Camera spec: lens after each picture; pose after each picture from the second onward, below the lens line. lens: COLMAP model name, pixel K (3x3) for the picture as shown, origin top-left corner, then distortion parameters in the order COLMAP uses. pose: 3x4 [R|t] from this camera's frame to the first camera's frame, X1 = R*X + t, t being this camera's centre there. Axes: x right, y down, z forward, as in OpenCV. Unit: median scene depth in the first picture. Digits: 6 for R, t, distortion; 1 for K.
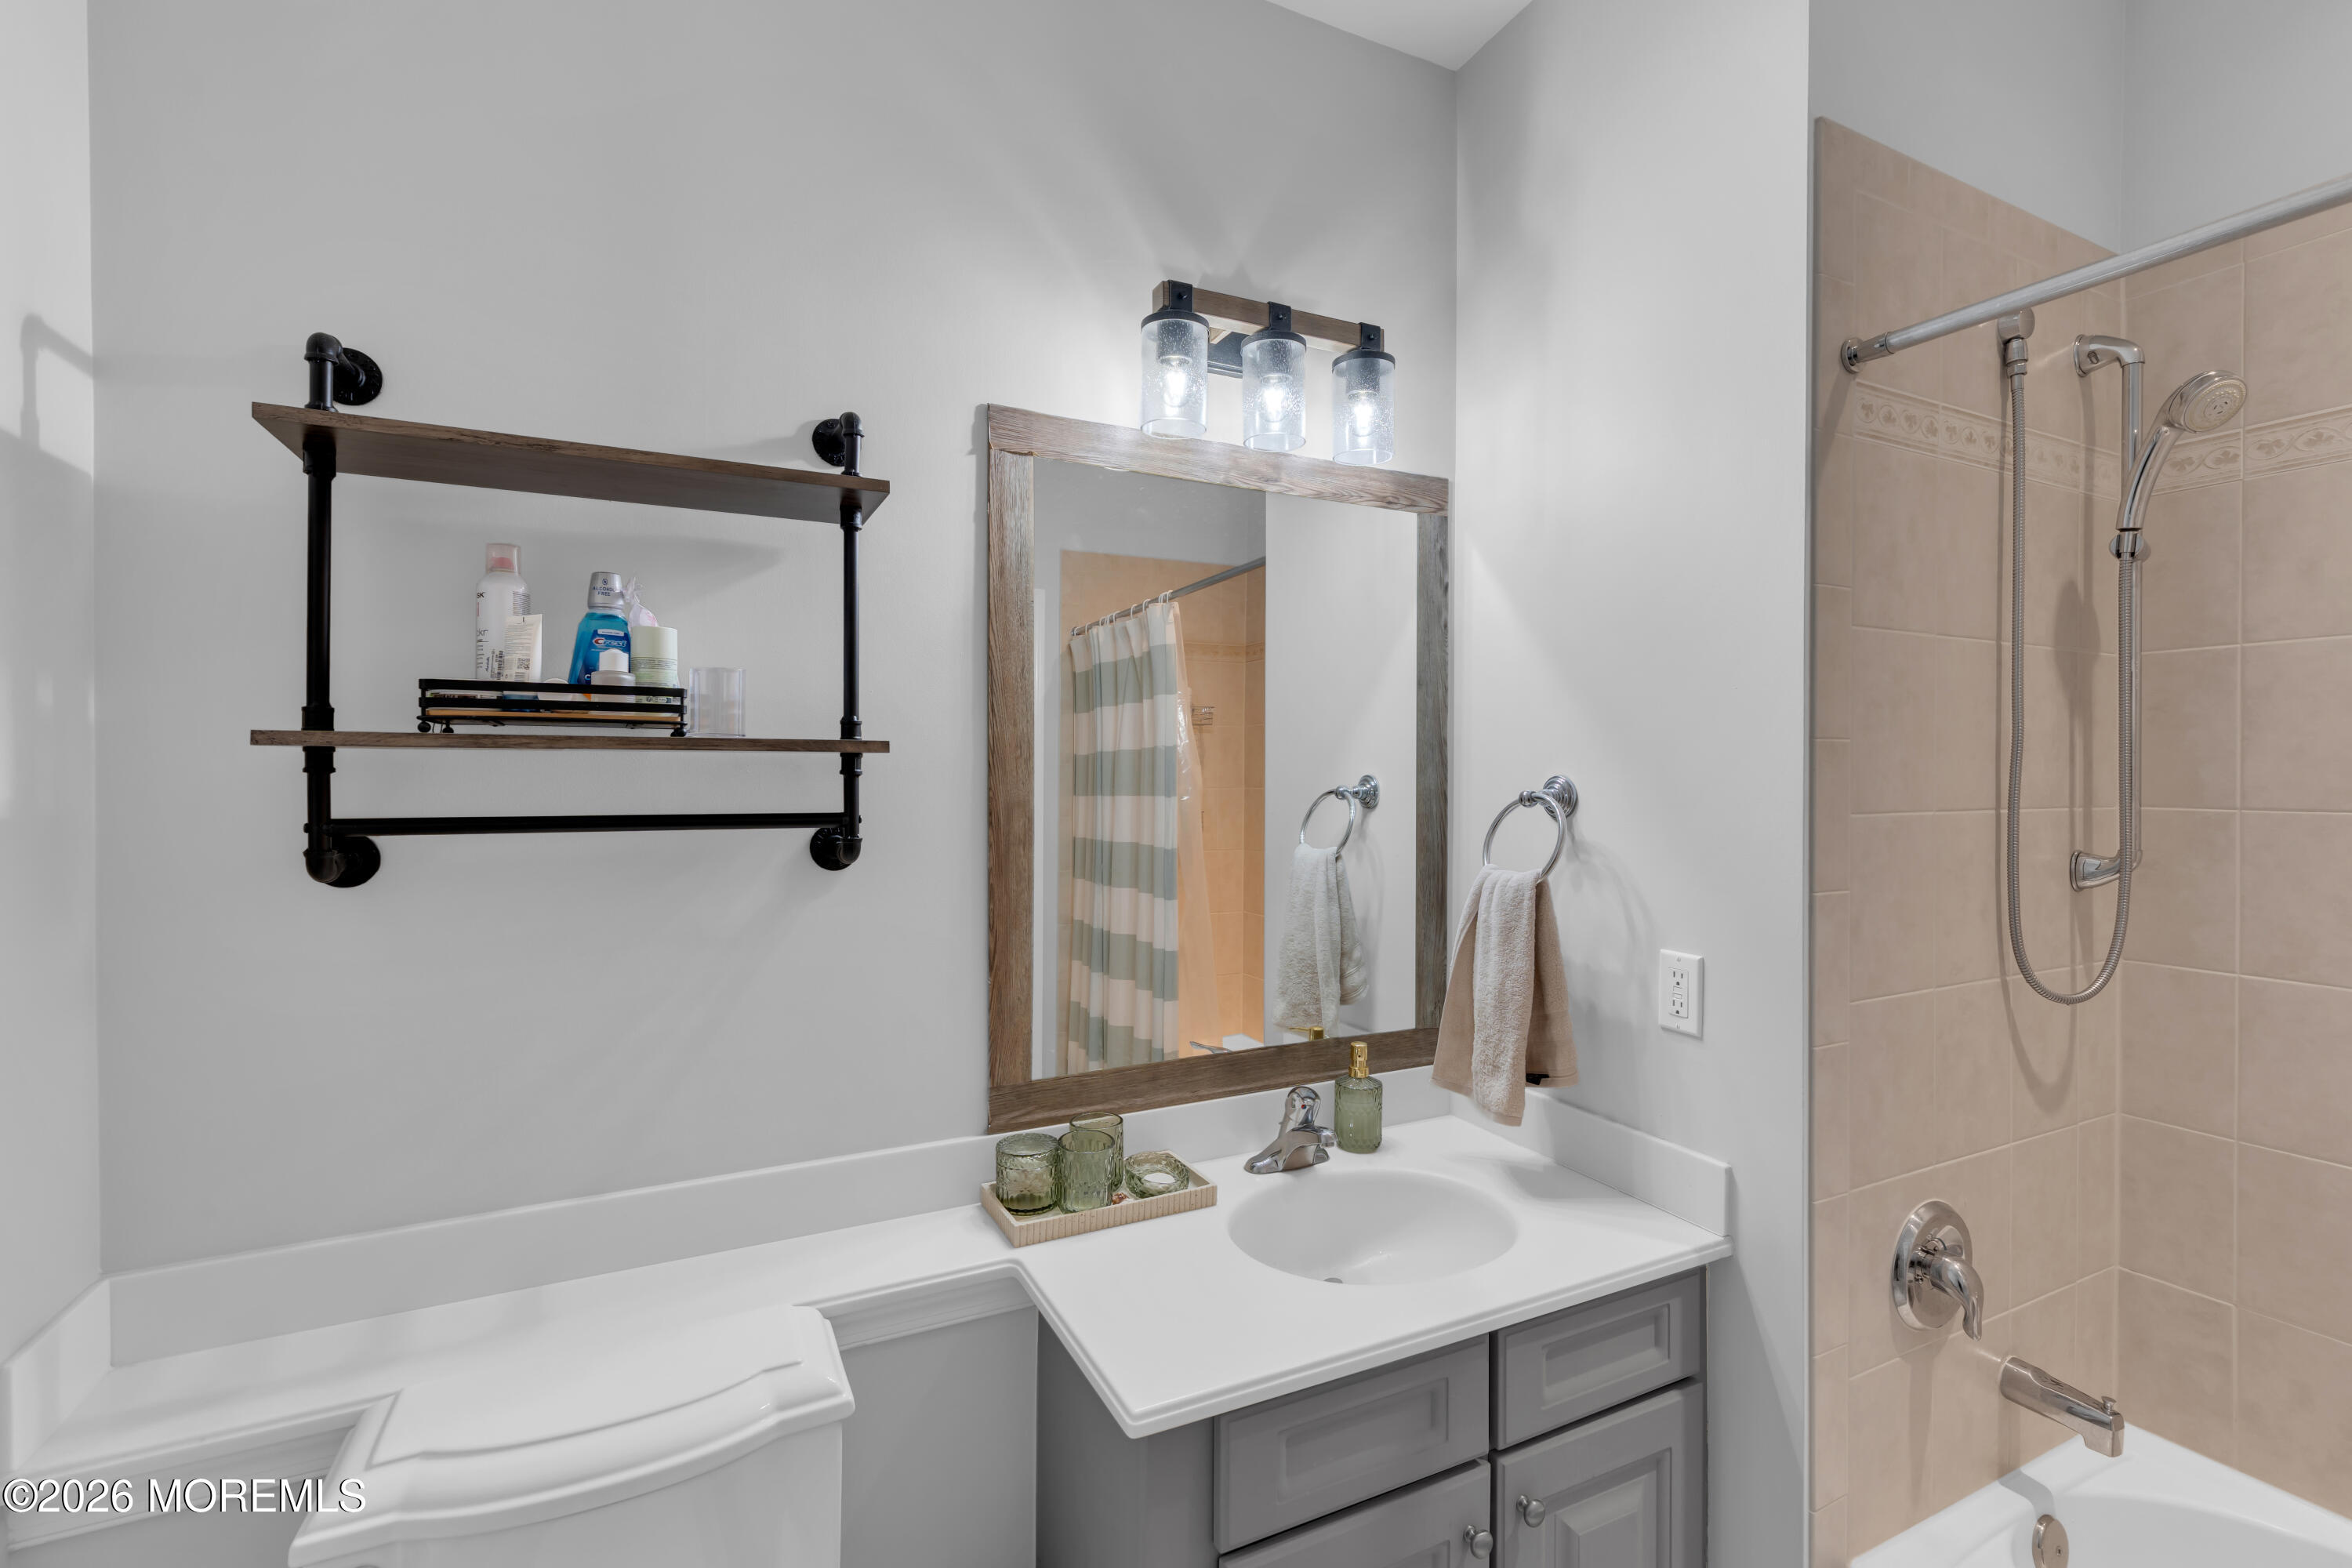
lens RADIAL K [[1052.7, 0, 1196.2], [0, 1052.7, 782.8], [0, 0, 1]] dist [-0.010192, 0.004741]
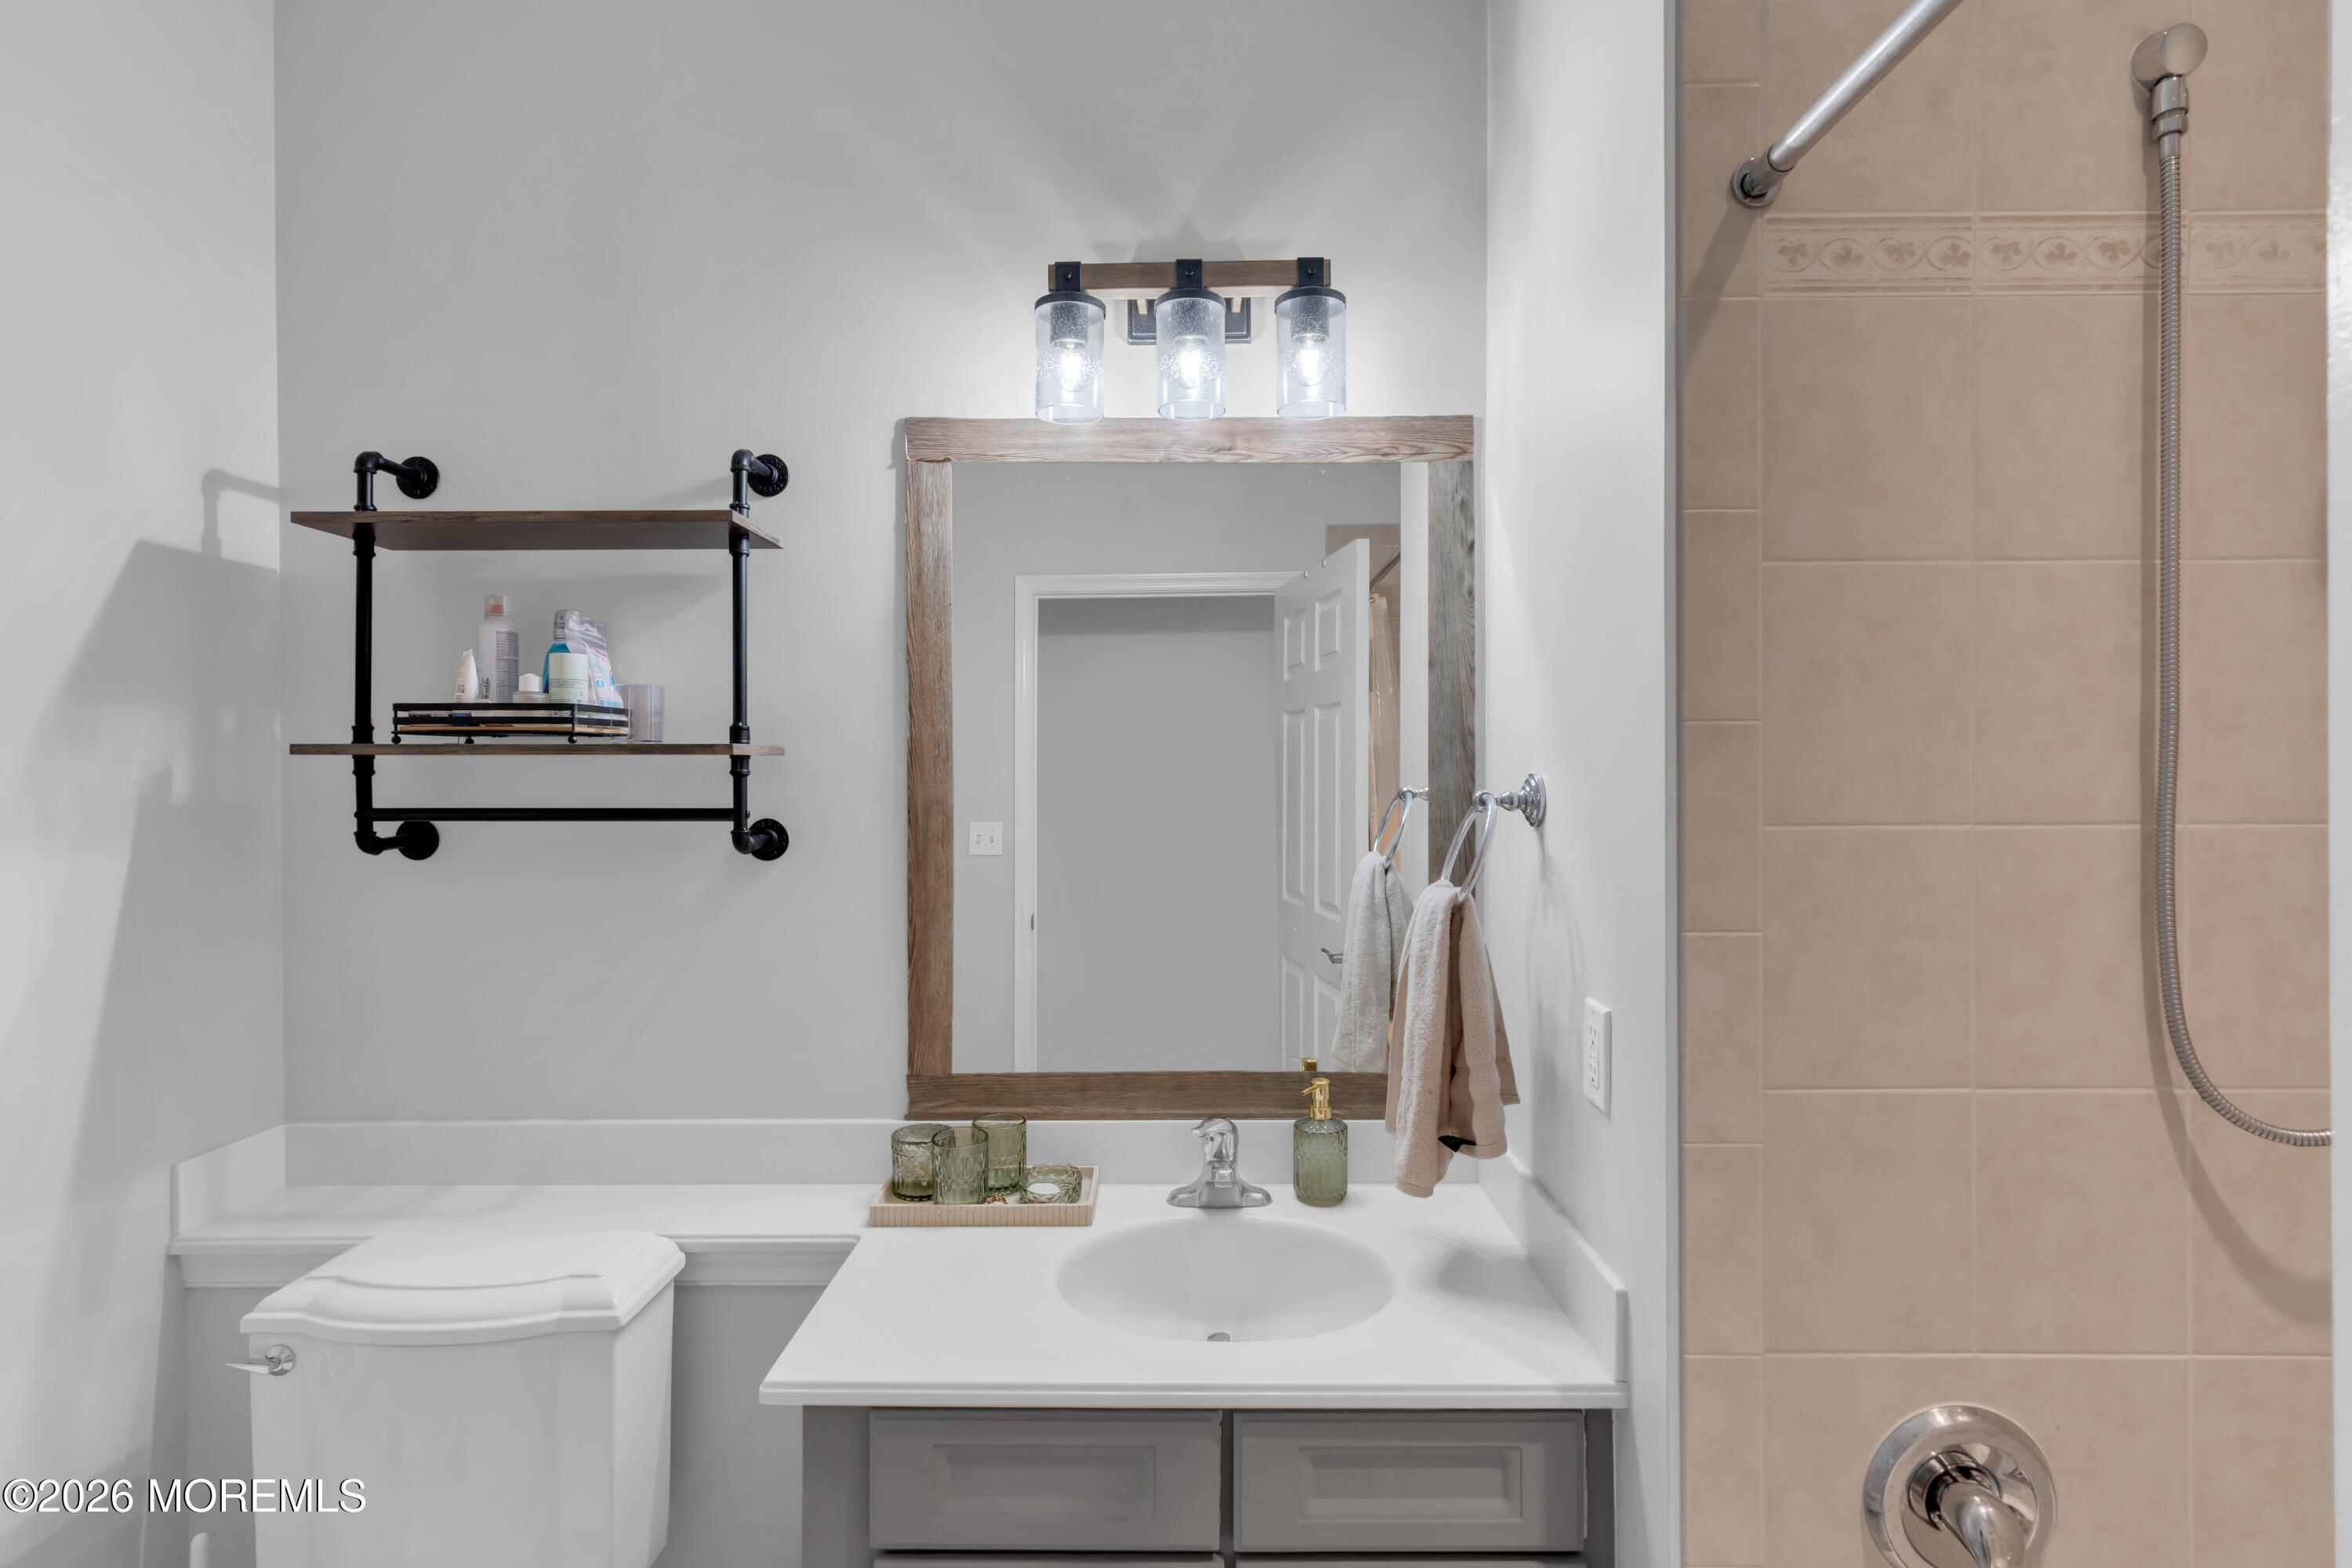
lens RADIAL K [[1163.6, 0, 1172.5], [0, 1163.6, 783.1], [0, 0, 1]] dist [0.007648, -0.001800]
pose [[0.887722, 0.000126, -0.460381, 0.565050], [-0.000552, 1.000000, -0.000791, 0.001884], [0.460380, 0.000956, 0.887721, 0.097088]]
